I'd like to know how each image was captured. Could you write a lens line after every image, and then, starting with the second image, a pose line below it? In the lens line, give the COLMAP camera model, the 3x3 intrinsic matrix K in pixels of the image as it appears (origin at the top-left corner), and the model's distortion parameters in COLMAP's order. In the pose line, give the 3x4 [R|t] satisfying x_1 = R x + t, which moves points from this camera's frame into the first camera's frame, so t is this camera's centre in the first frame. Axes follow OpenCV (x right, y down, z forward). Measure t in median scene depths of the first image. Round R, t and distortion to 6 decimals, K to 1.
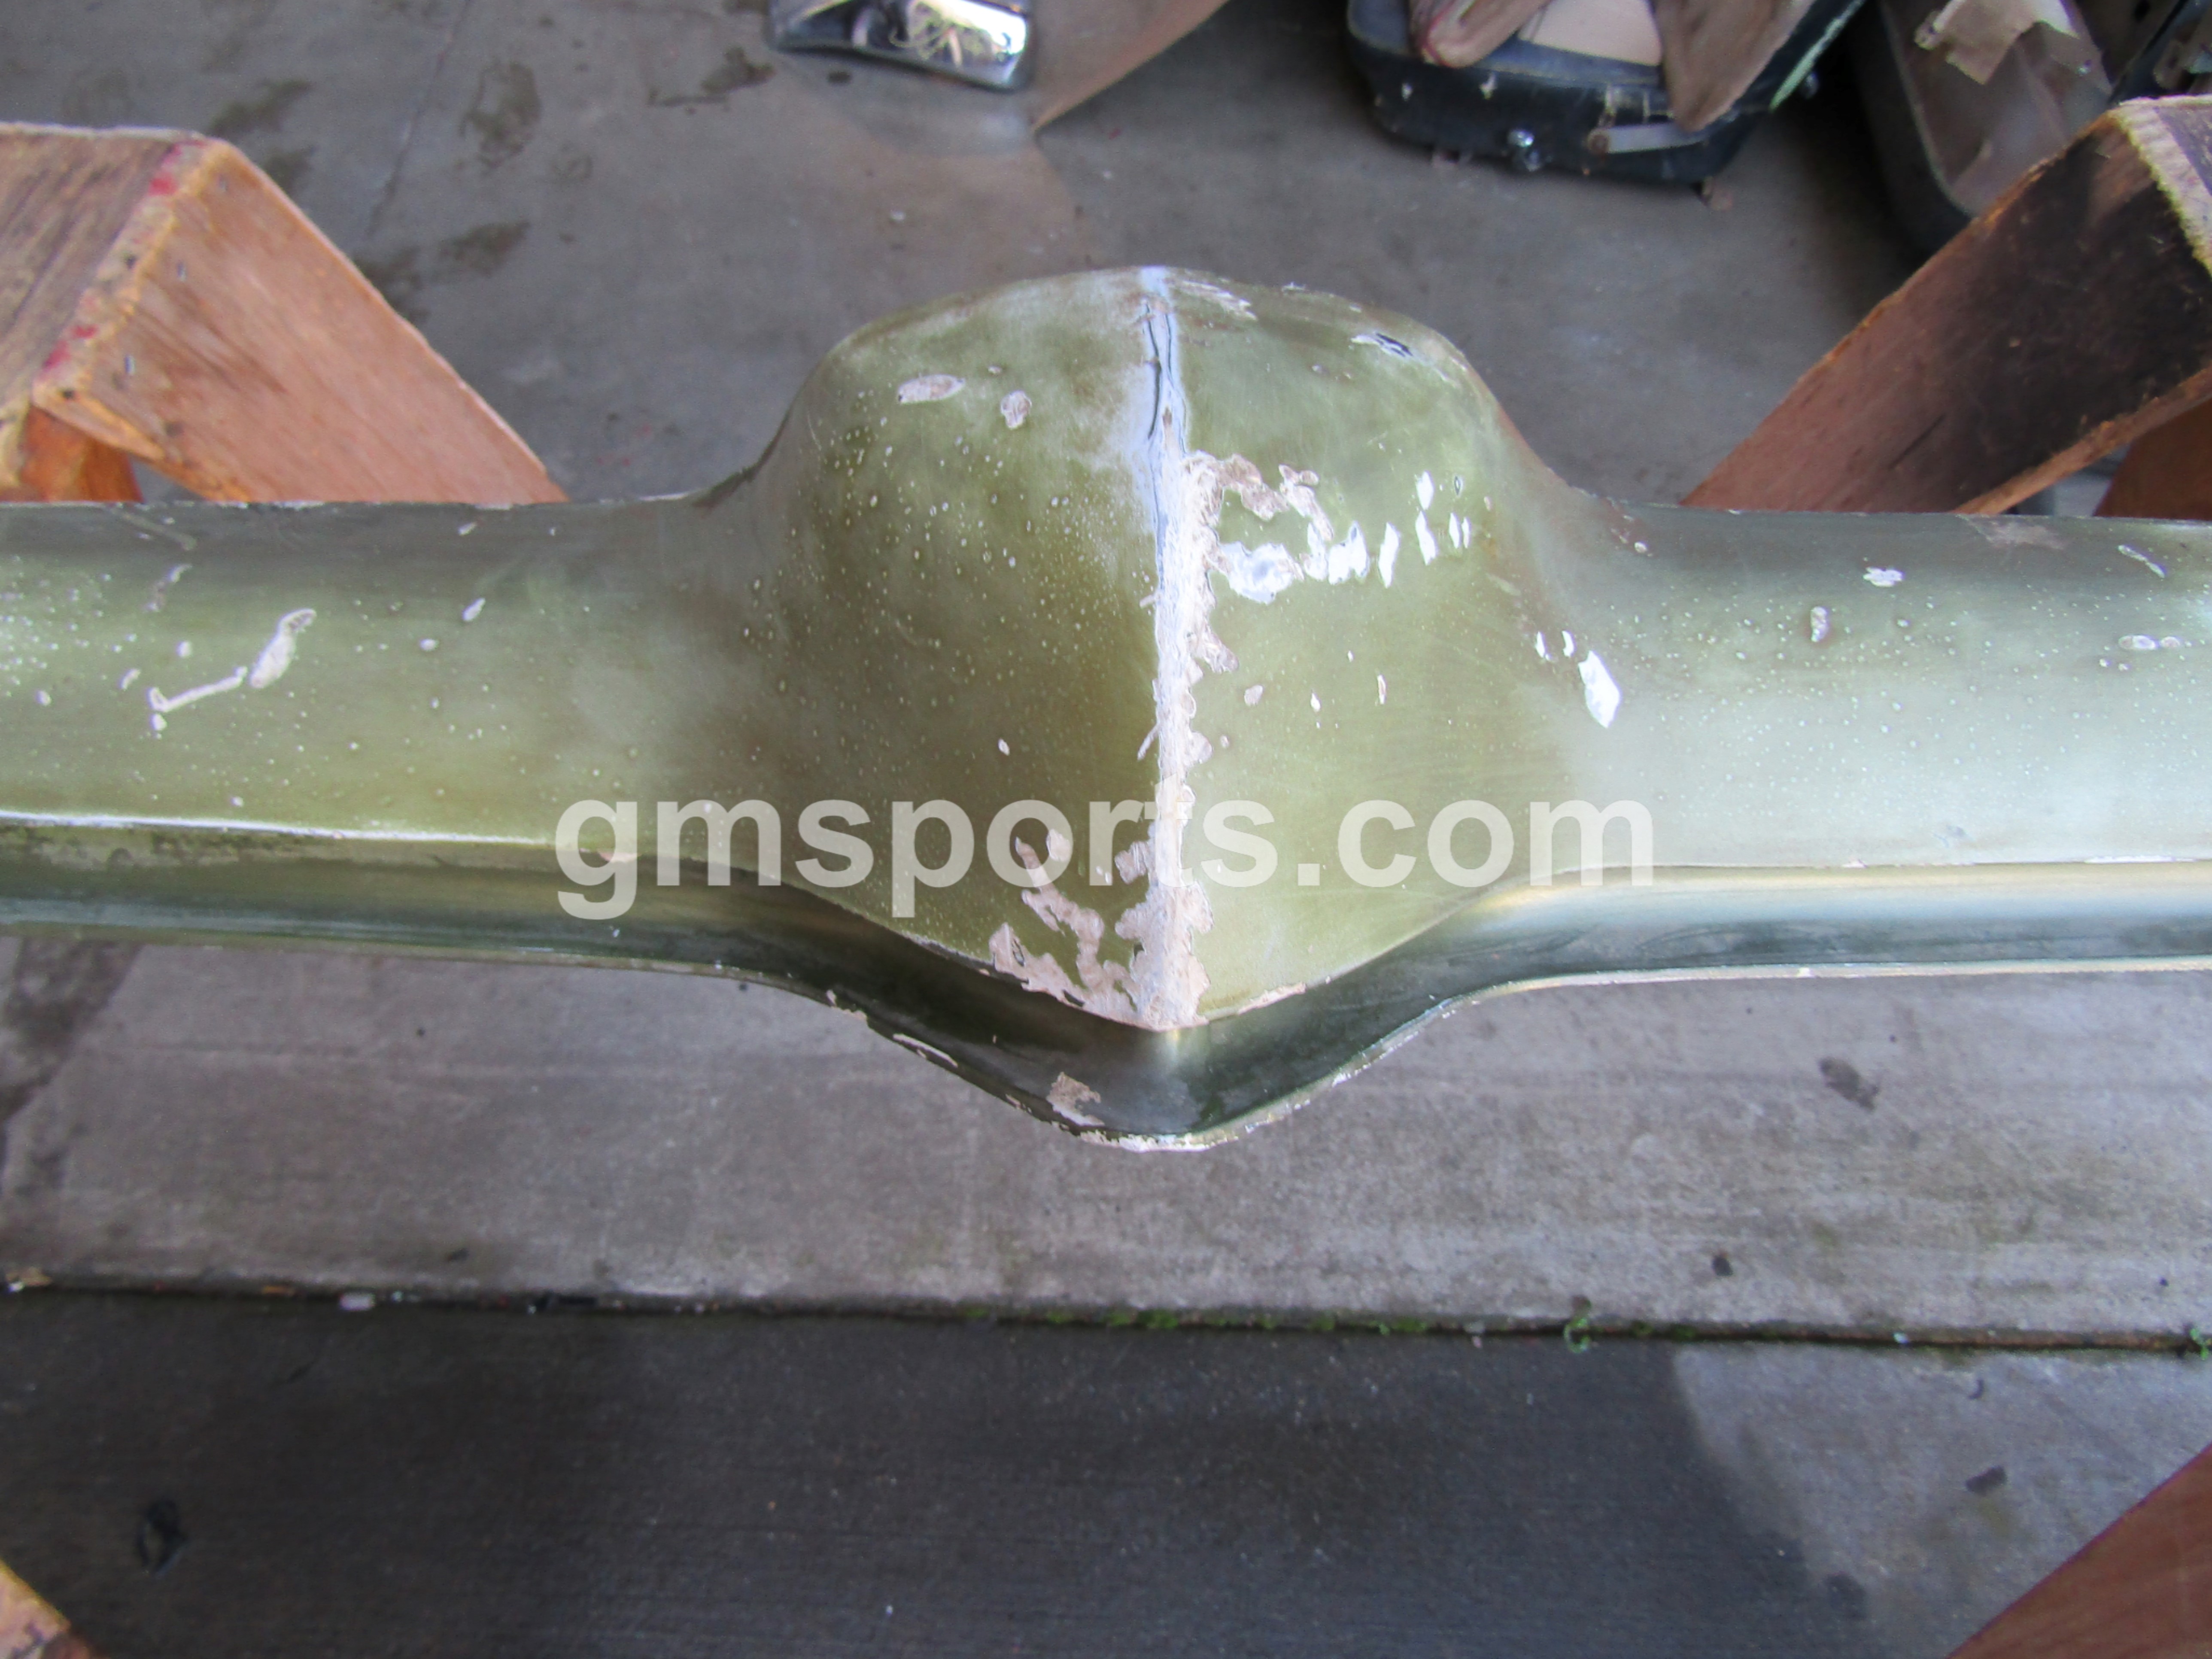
lens RADIAL K [[1577.1, 0, 1103.0], [0, 1577.1, 837.4], [0, 0, 1]] dist [-0.007515, 0.002990]
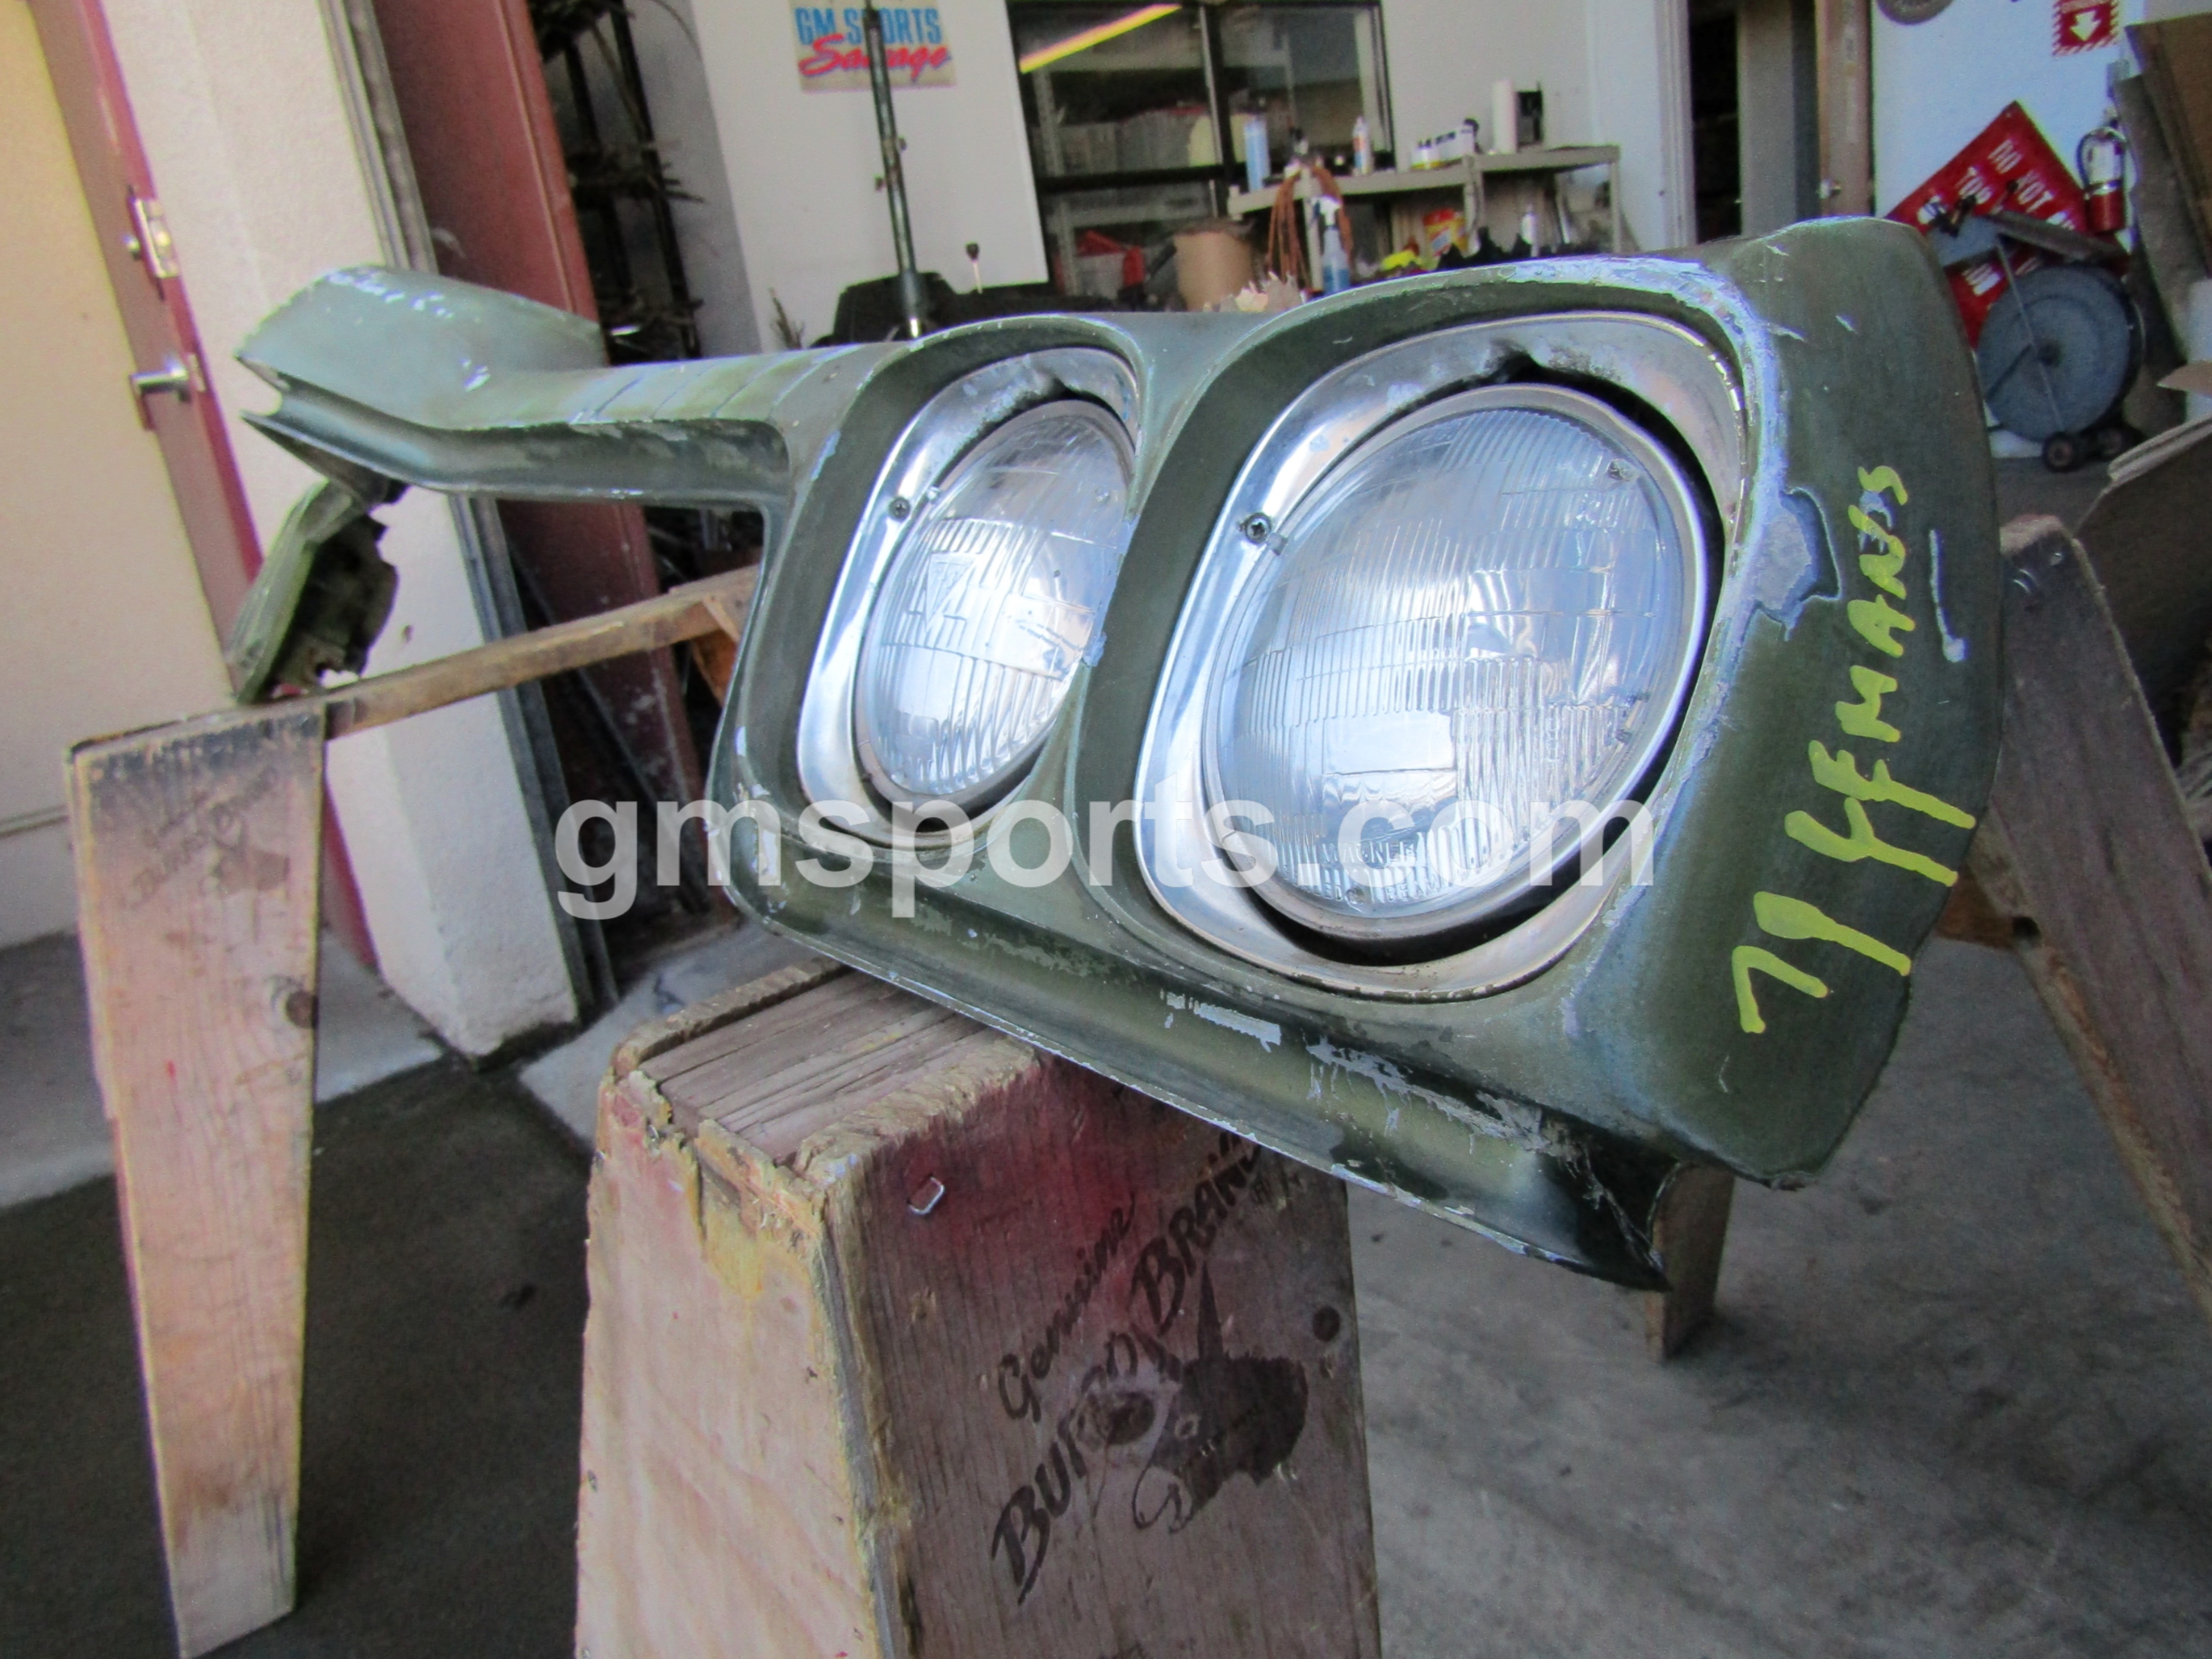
lens RADIAL K [[1597.5, 0, 1092.2], [0, 1597.5, 834.4], [0, 0, 1]] dist [0.000531, -0.002949]
pose [[0.586836, 0.112648, -0.801832, 0.882260], [-0.548499, 0.783761, -0.291320, 0.200981], [0.595628, 0.610761, 0.521727, 0.183927]]
